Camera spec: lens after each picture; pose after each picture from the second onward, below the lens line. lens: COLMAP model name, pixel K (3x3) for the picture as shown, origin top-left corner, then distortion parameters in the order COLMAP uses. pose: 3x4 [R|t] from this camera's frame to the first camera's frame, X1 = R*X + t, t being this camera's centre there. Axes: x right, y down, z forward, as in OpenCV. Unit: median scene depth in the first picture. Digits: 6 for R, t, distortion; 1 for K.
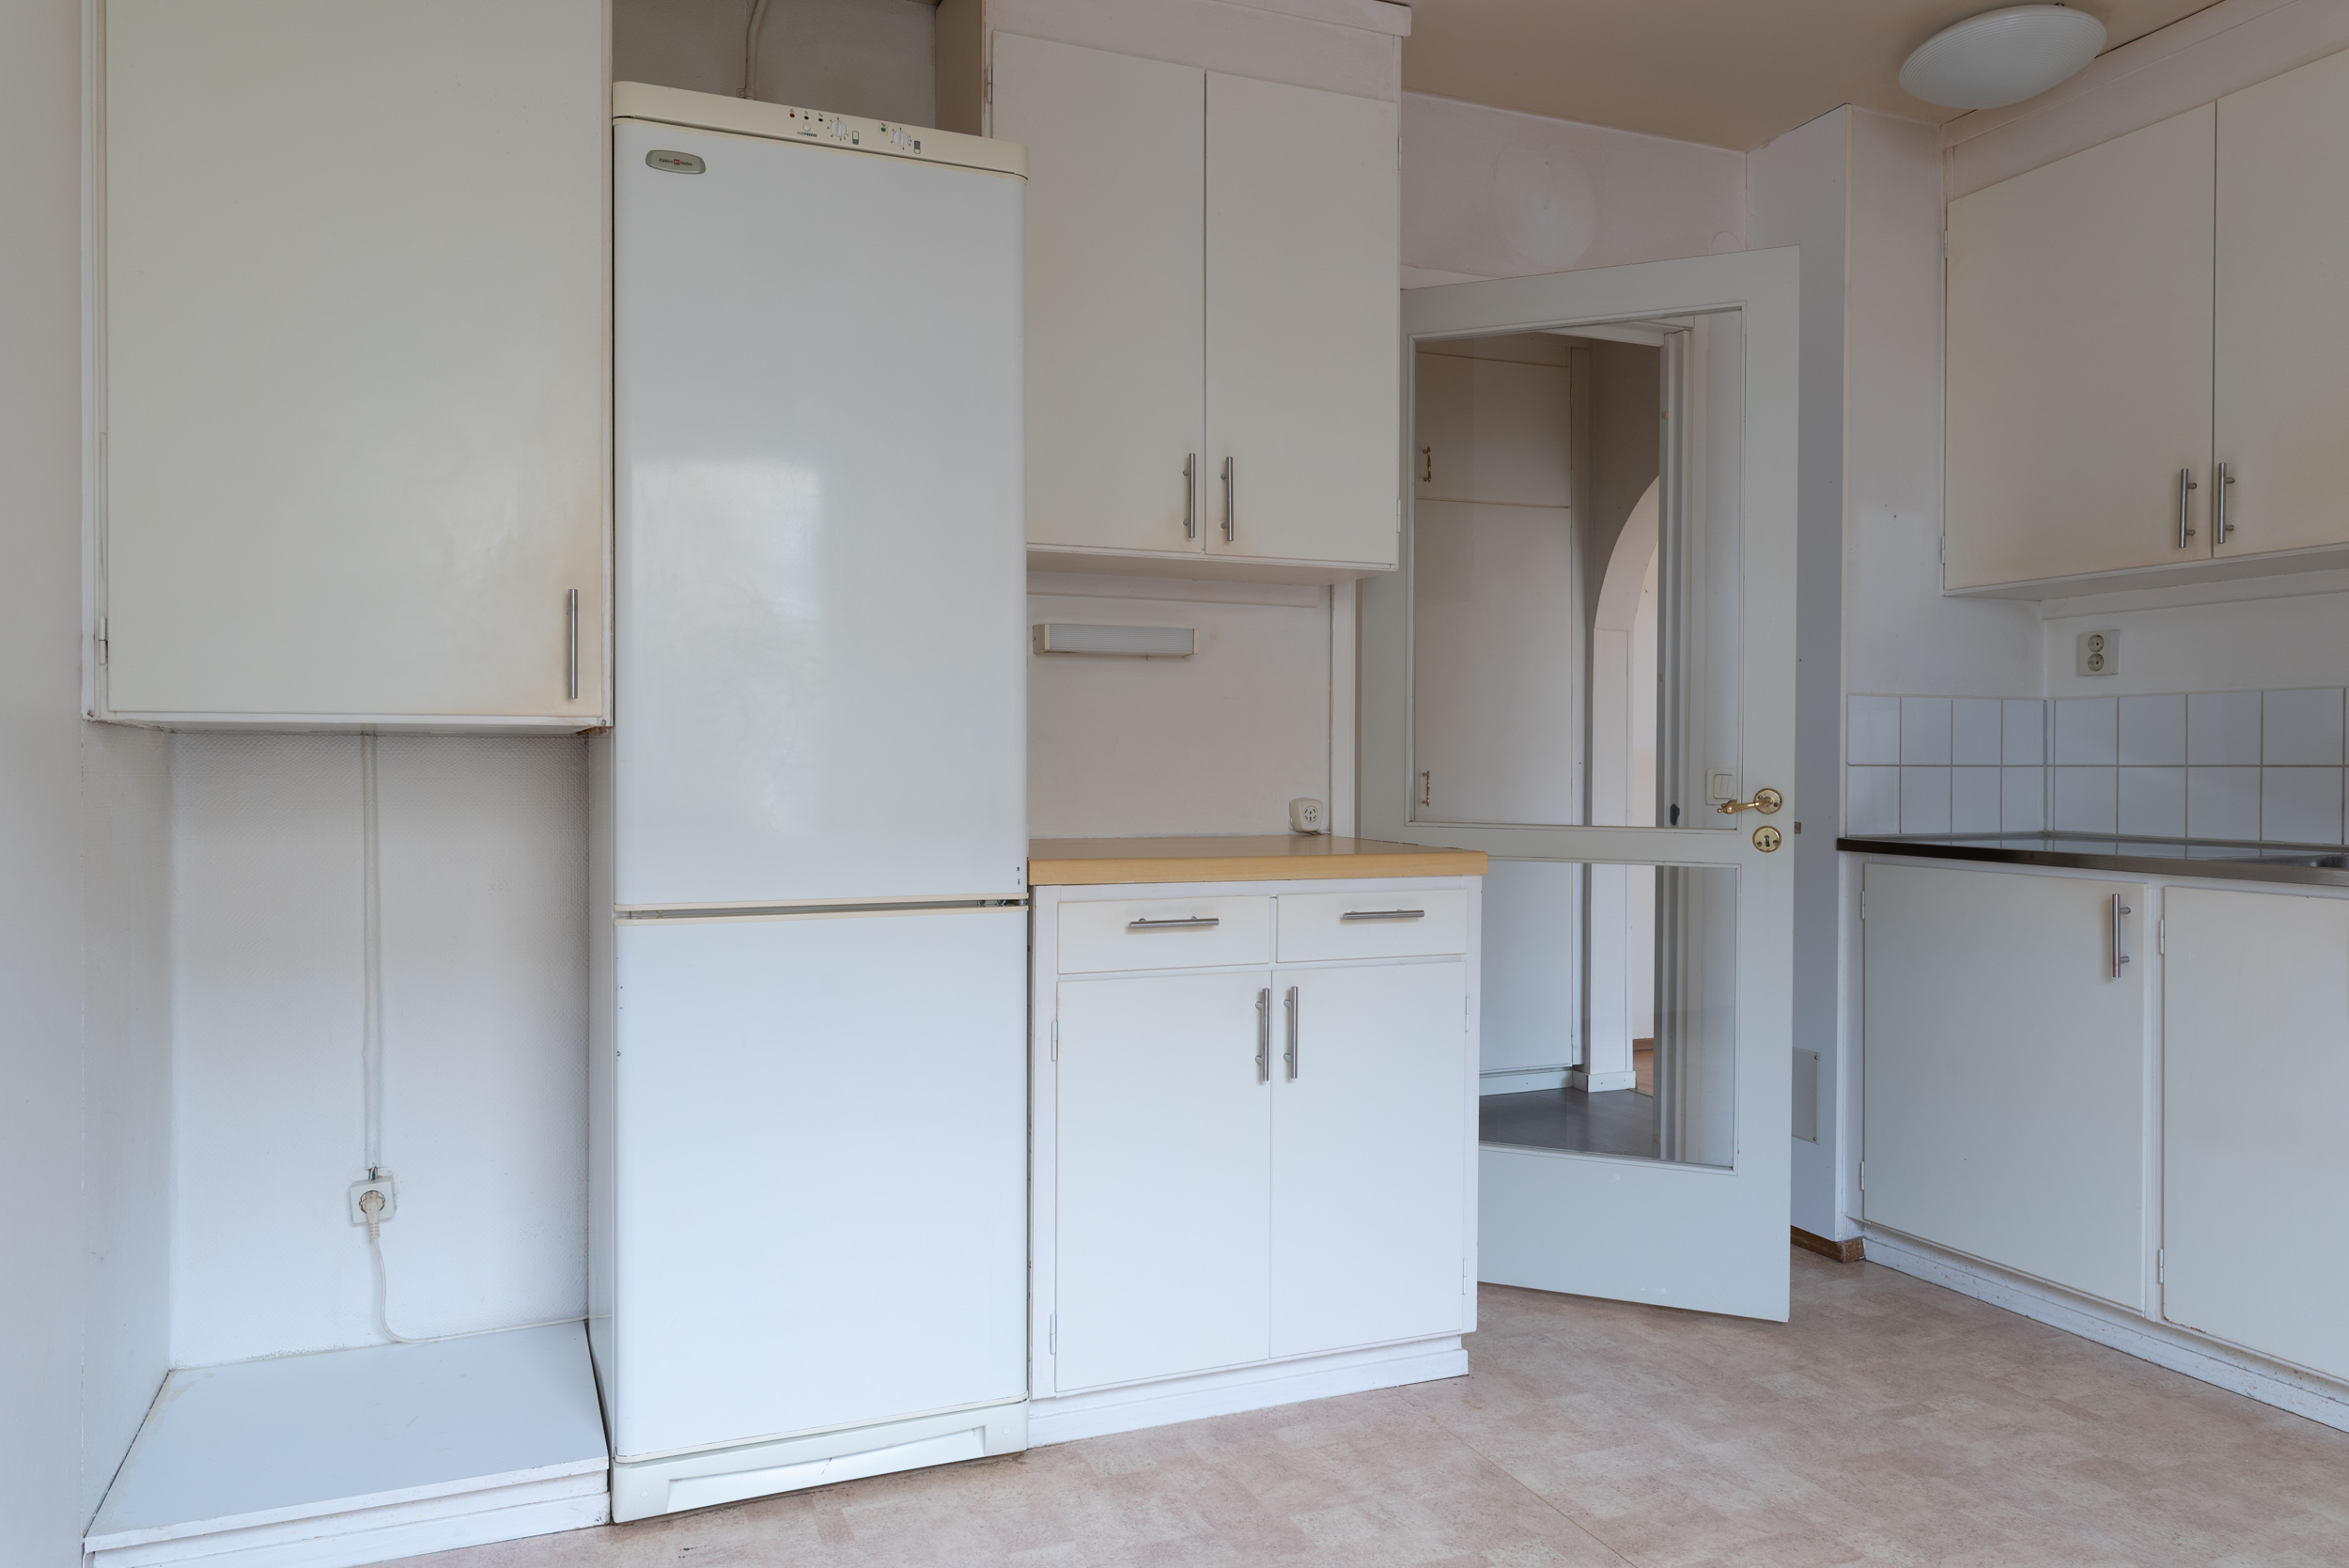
lens RADIAL K [[1624.6, 0, 1129.9], [0, 1624.6, 746.3], [0, 0, 1]] dist [-0.008540, 0.008416]
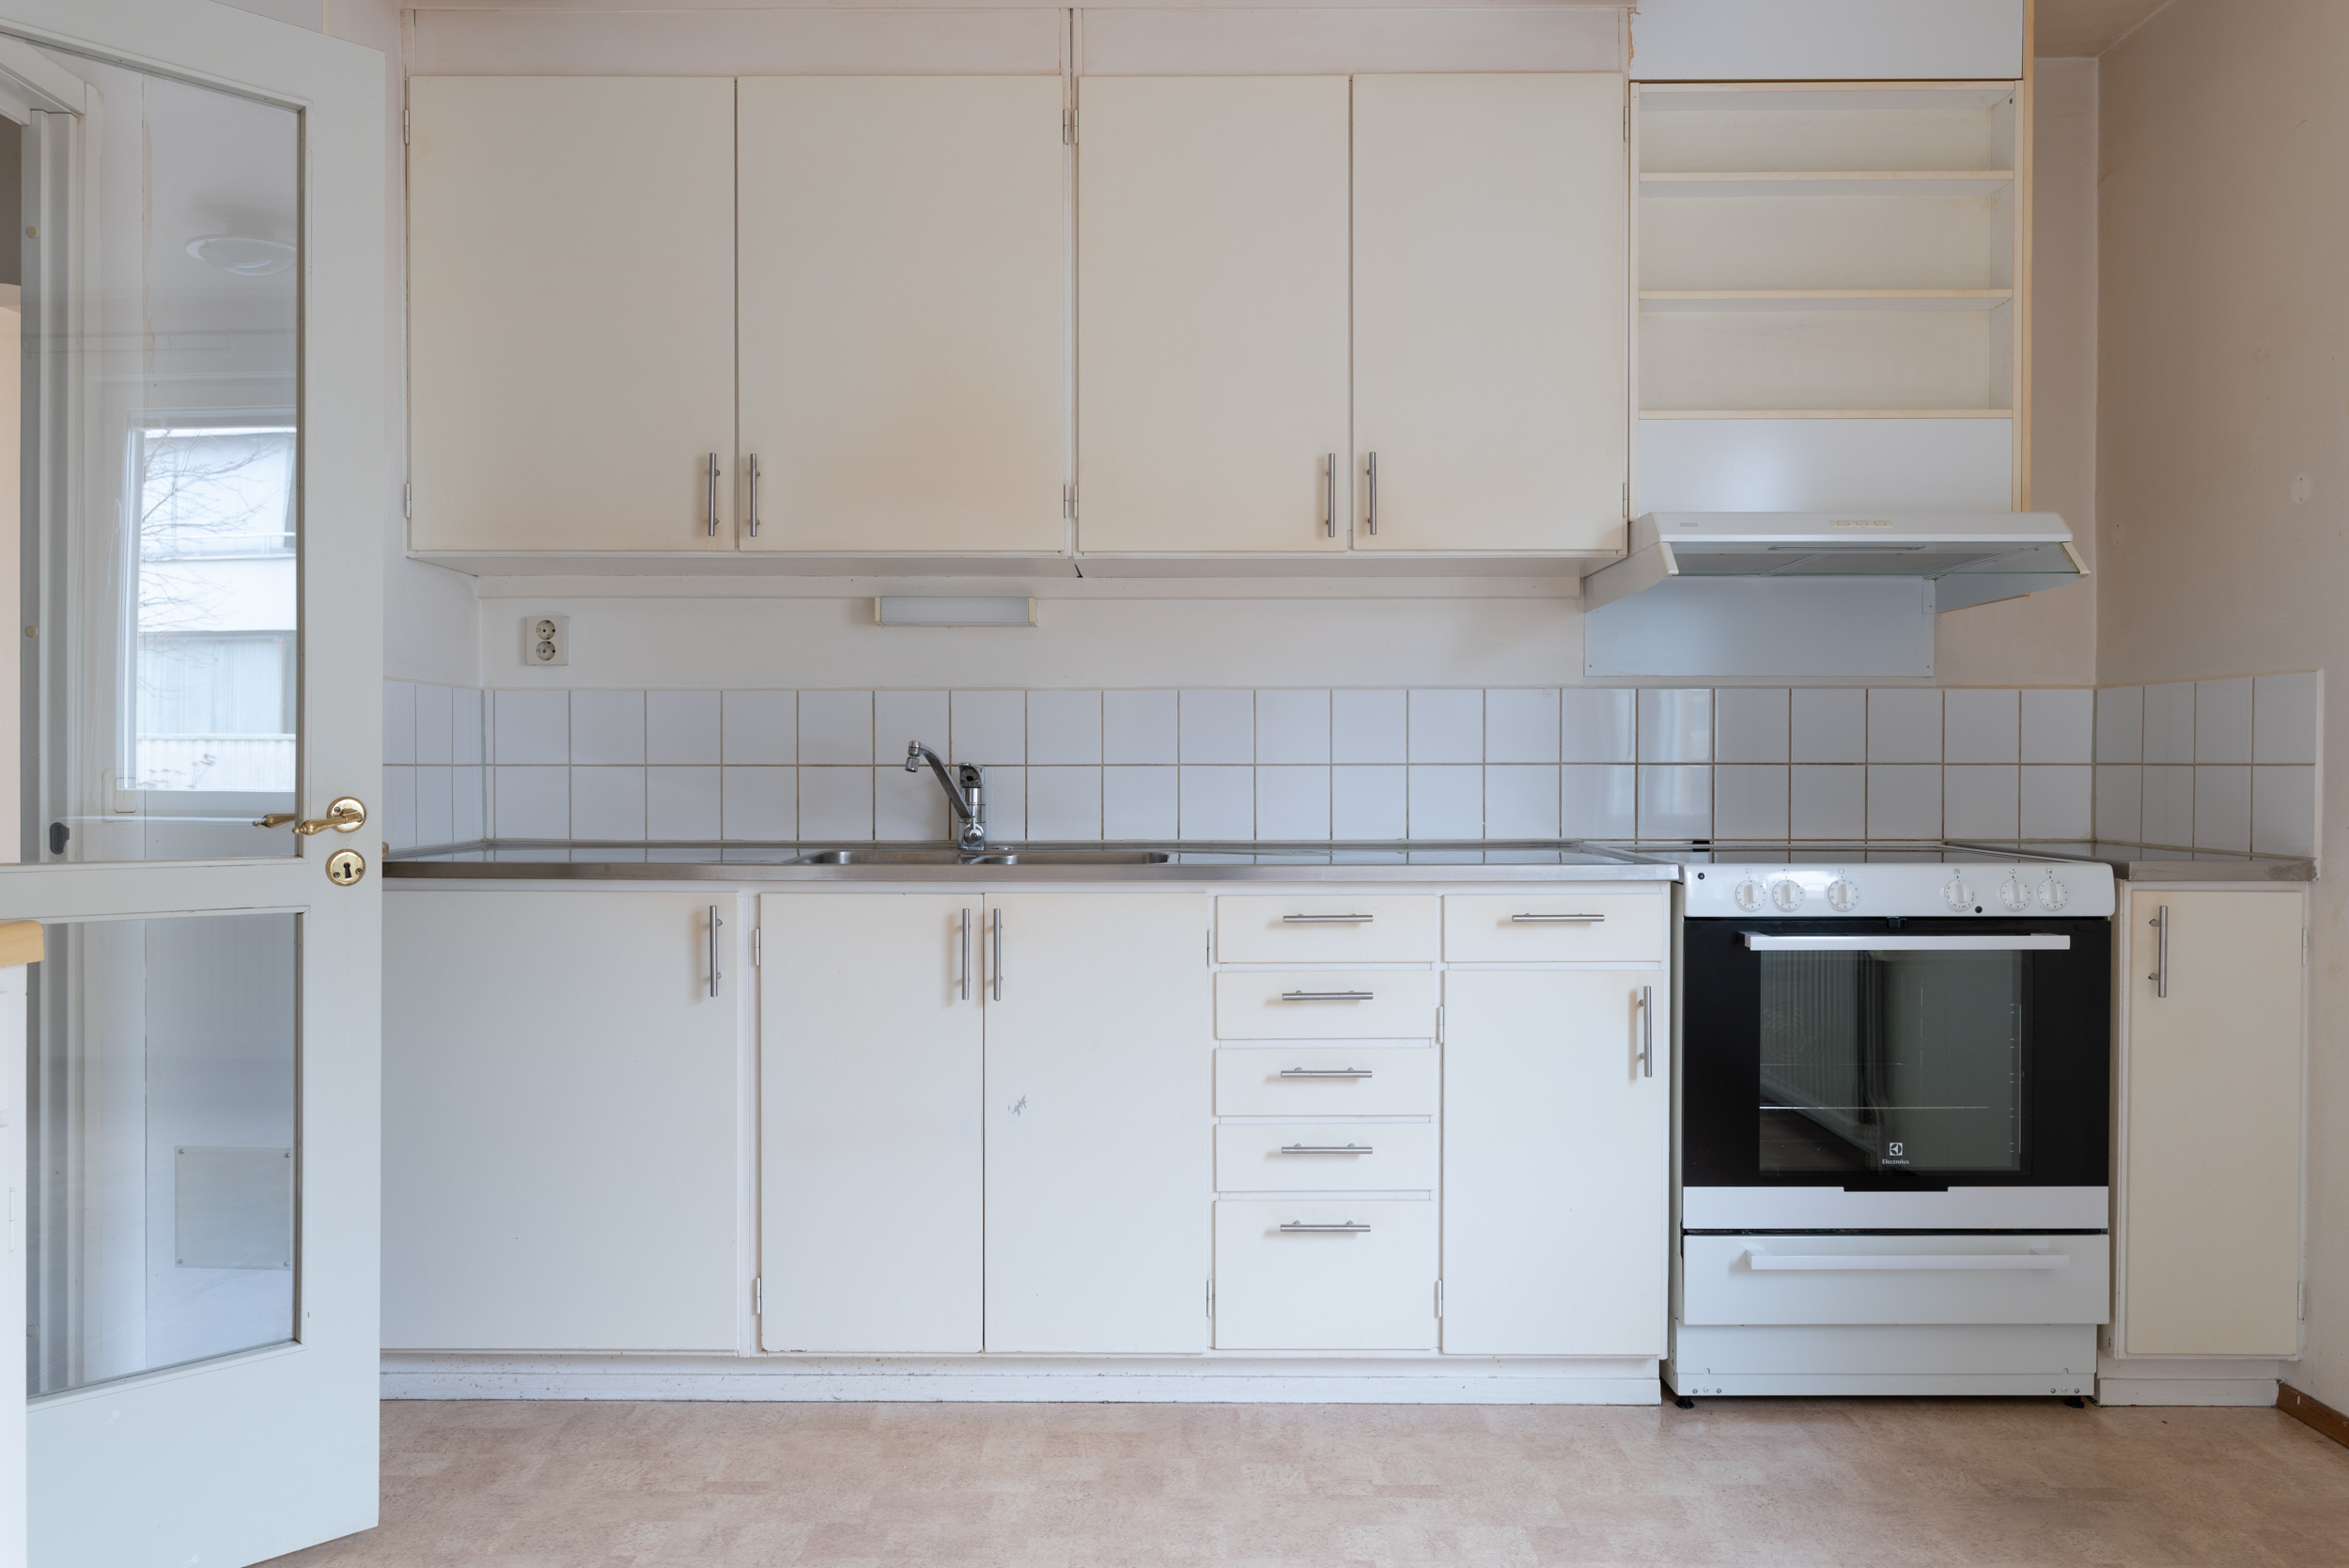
lens RADIAL K [[1624.6, 0, 1174.6], [0, 1624.6, 777.7], [0, 0, 1]] dist [-0.008540, 0.008416]
pose [[0.371126, -0.007395, 0.928553, -0.135677], [-0.011454, 0.999856, 0.012541, 0.004245], [-0.928512, -0.015290, 0.370987, 0.394766]]
